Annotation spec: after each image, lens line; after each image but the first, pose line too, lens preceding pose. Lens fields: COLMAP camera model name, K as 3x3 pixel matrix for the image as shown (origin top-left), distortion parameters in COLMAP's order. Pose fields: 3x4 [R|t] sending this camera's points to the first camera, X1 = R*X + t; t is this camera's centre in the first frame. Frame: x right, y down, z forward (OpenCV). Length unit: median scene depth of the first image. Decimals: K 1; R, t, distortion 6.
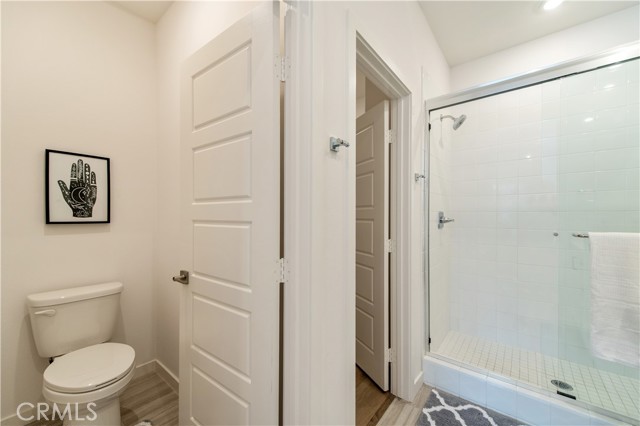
lens RADIAL K [[252.1, 0, 321.5], [0, 252.1, 217.2], [0, 0, 1]] dist [0.009666, -0.000066]
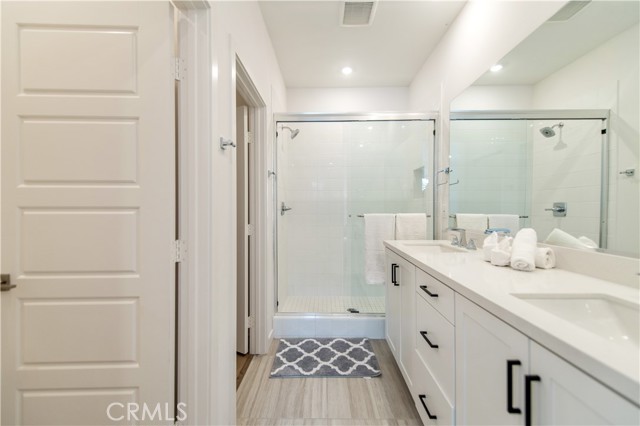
lens RADIAL K [[251.7, 0, 320.8], [0, 251.7, 209.8], [0, 0, 1]] dist [0.008471, -0.000291]
pose [[0.792269, -0.006640, 0.610136, -0.192317], [0.004895, 0.999978, 0.004525, 0.016703], [-0.610152, -0.000598, 0.792284, -0.149351]]
